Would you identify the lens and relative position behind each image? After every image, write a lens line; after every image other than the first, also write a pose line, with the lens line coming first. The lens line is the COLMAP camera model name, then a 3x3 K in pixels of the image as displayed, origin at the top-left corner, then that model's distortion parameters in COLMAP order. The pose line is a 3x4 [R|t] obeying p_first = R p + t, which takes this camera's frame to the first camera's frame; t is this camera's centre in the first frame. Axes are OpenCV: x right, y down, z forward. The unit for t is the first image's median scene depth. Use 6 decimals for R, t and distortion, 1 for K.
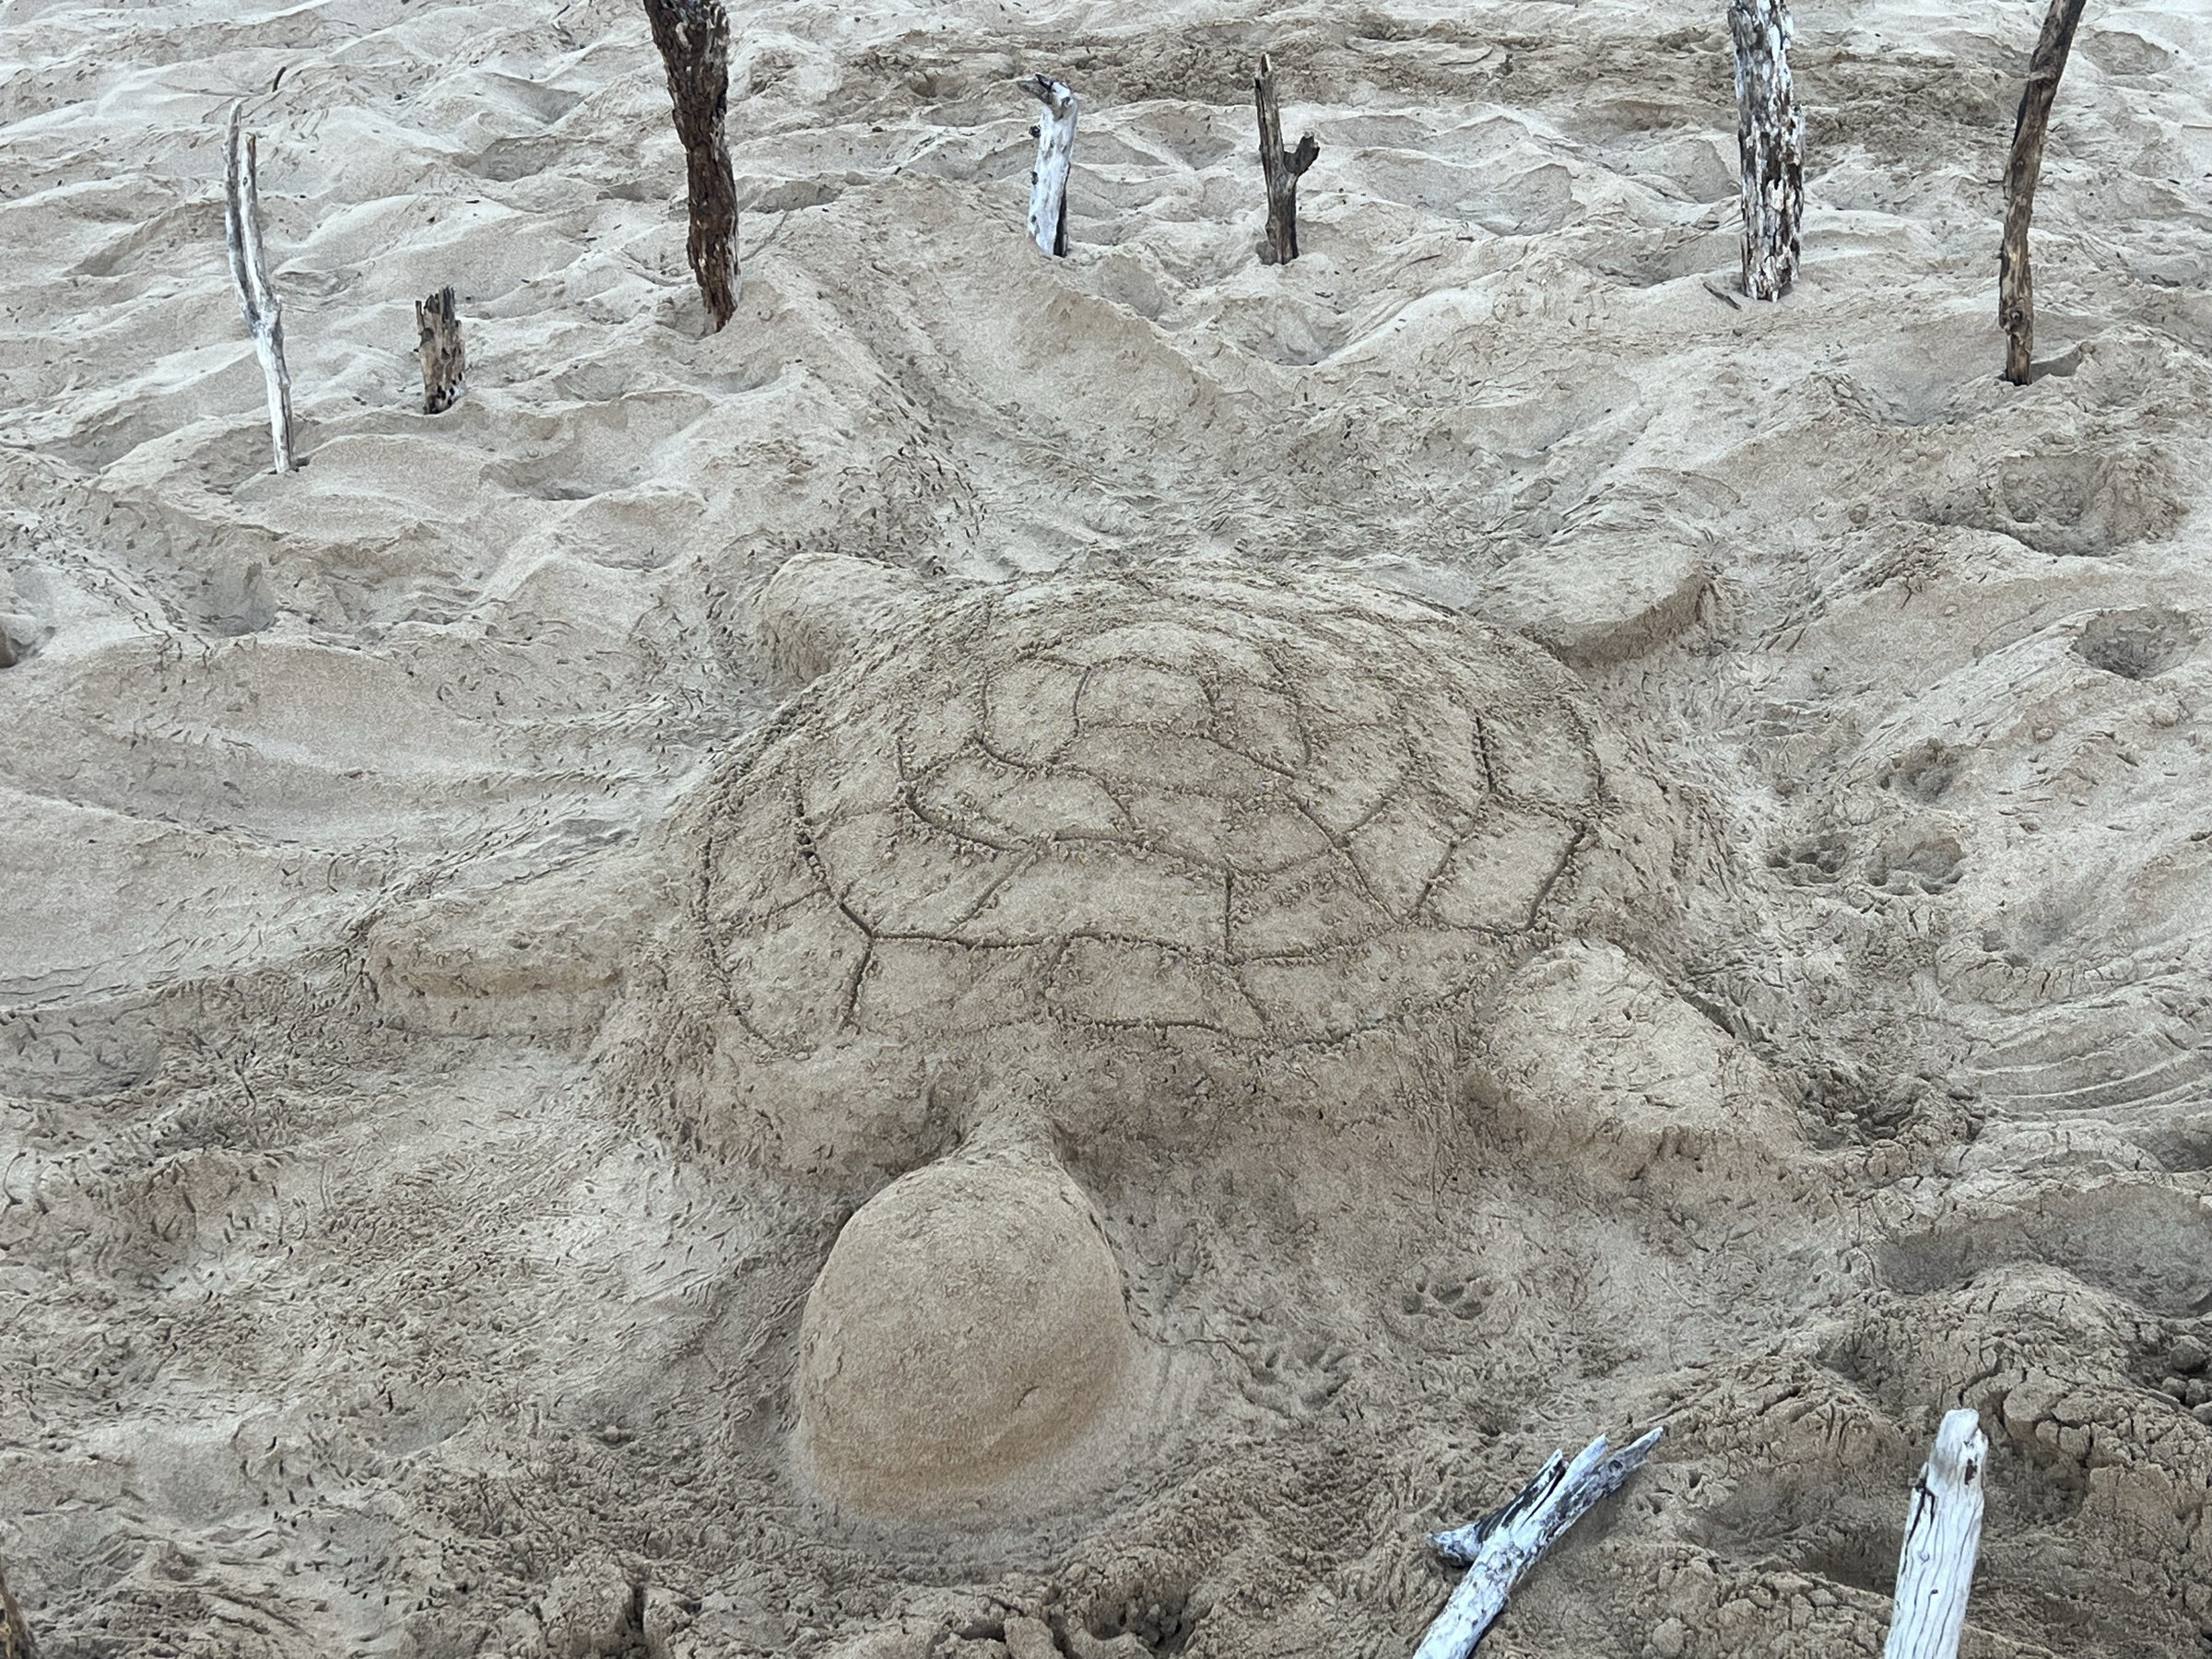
lens RADIAL K [[3114.5, 0, 1129.5], [0, 3114.5, 815.2], [0, 0, 1]] dist [0.045553, 0.000000]
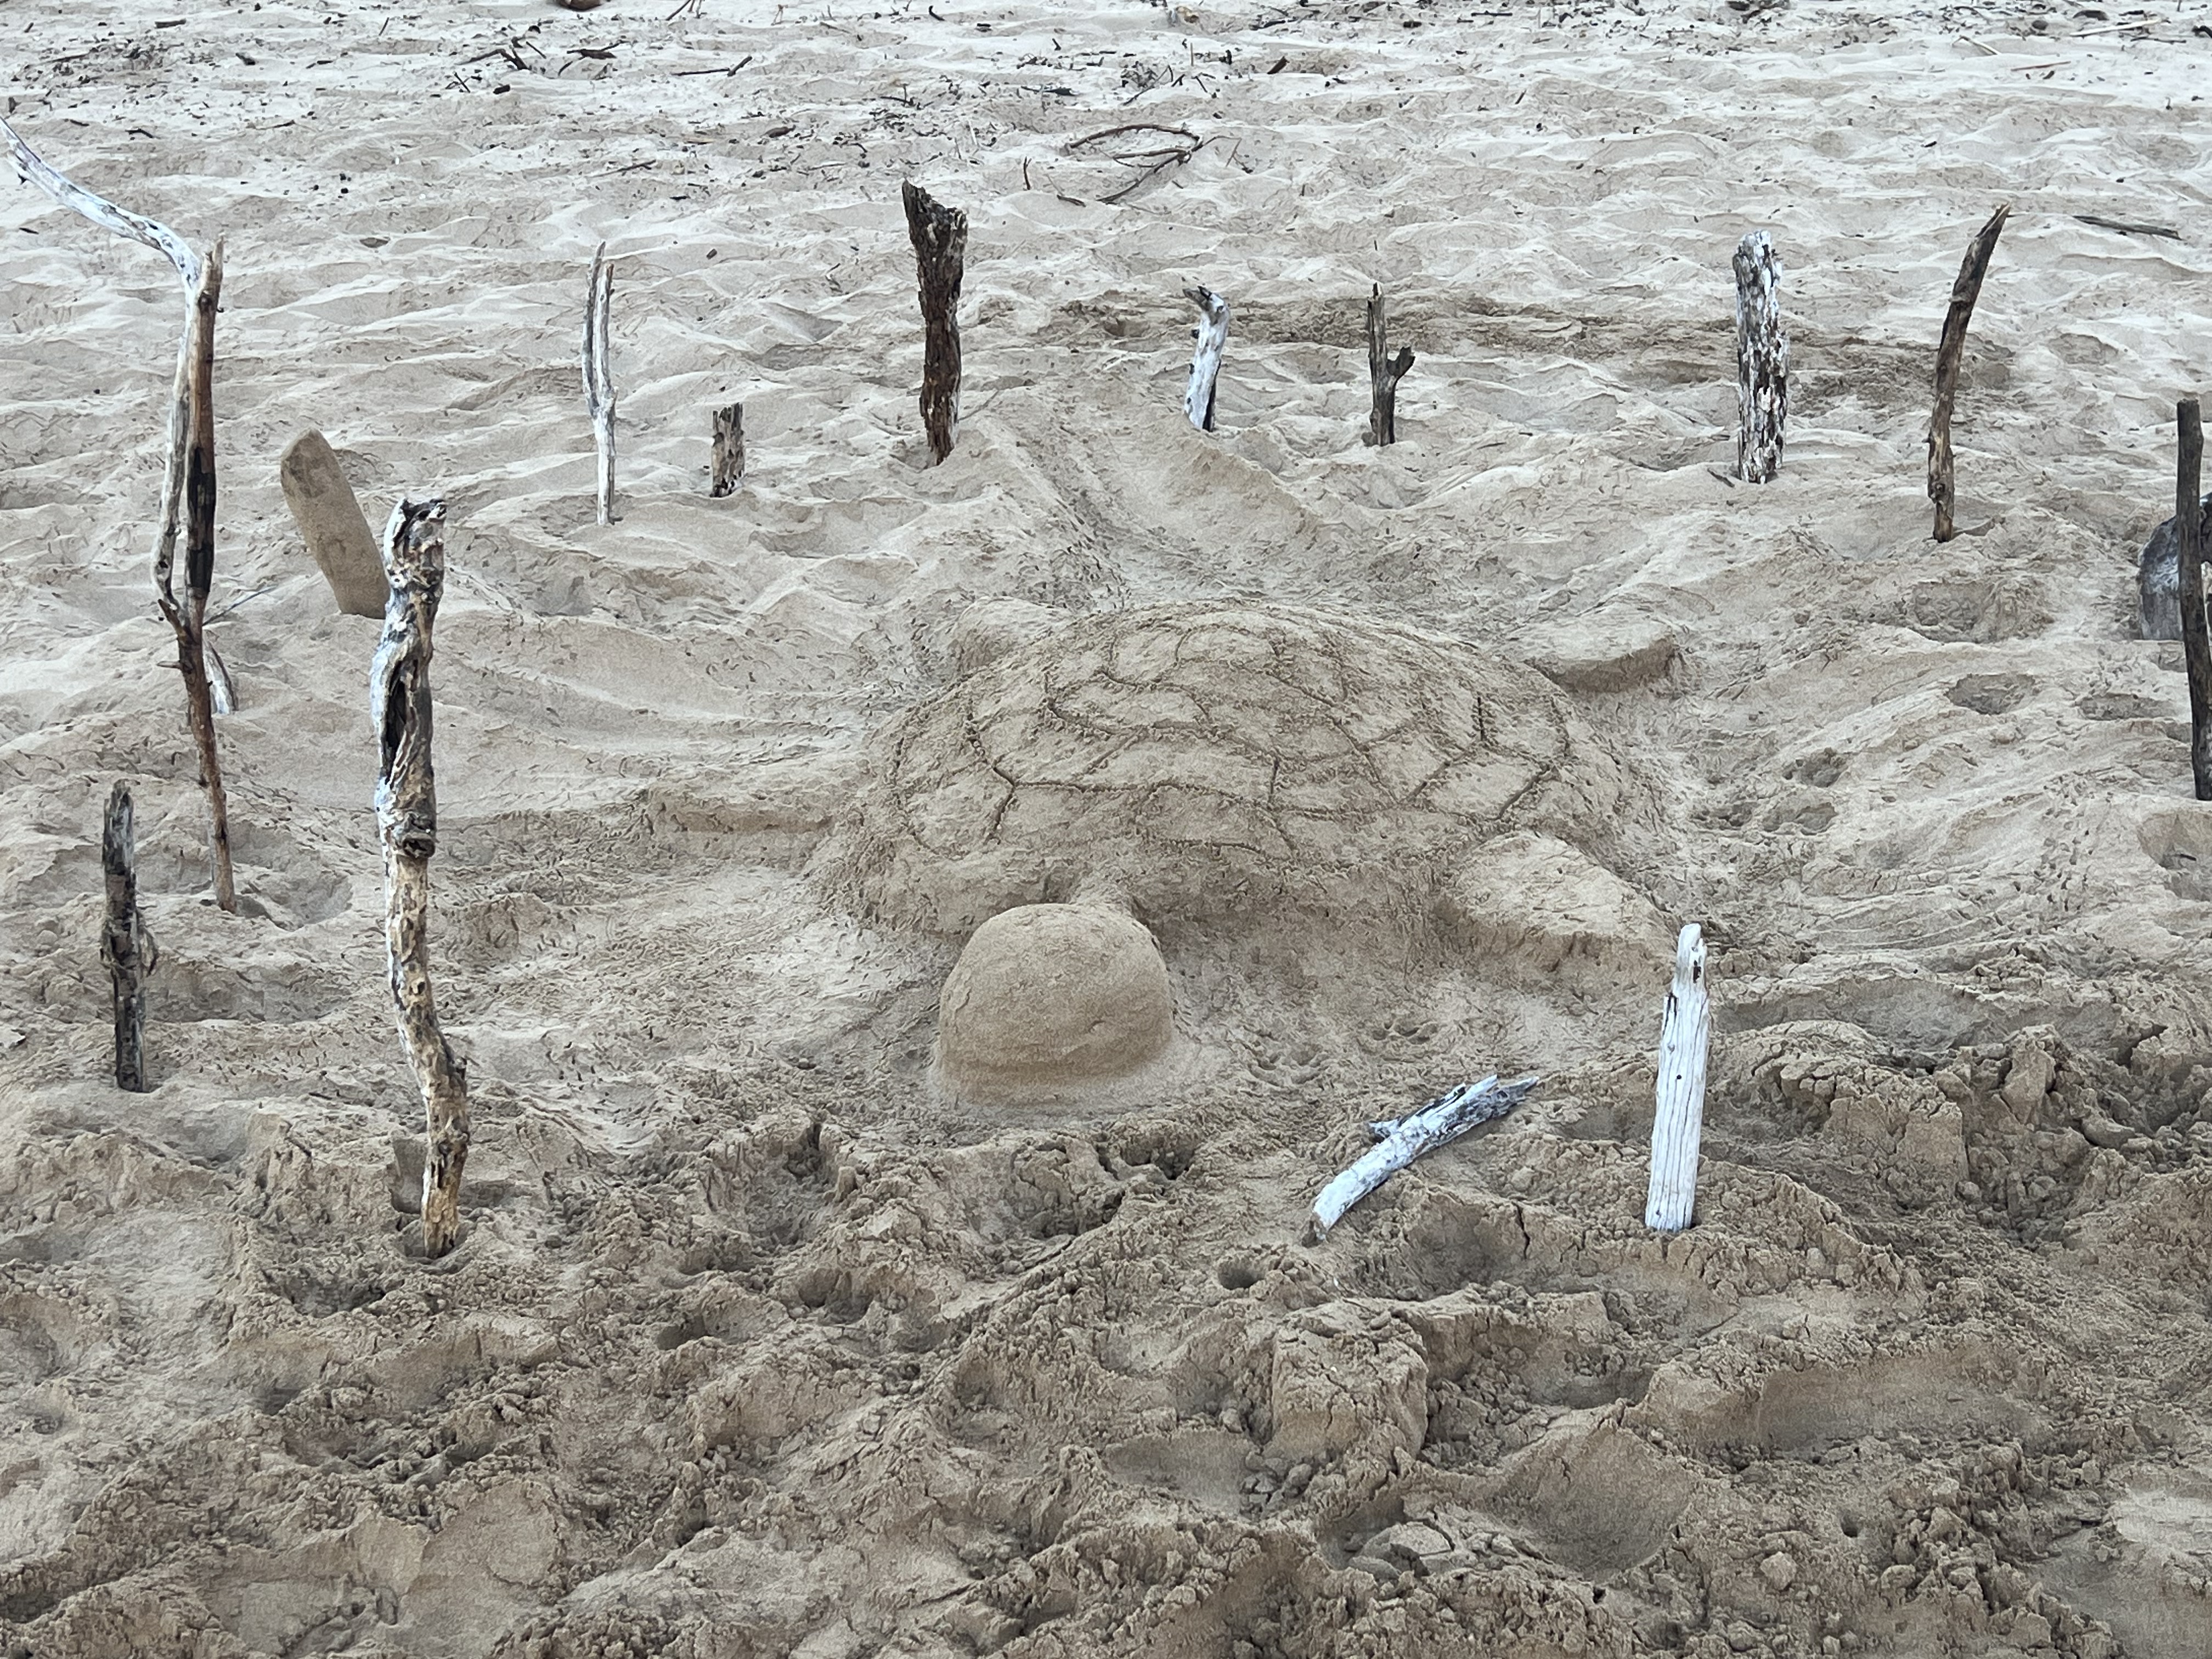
lens RADIAL K [[3114.5, 0, 1089.7], [0, 3114.5, 842.1], [0, 0, 1]] dist [0.045553, 0.000000]
pose [[0.994751, 0.070609, -0.074057, 0.048625], [-0.080627, 0.986517, -0.142421, 0.231356], [0.063002, 0.147644, 0.987032, -0.318354]]
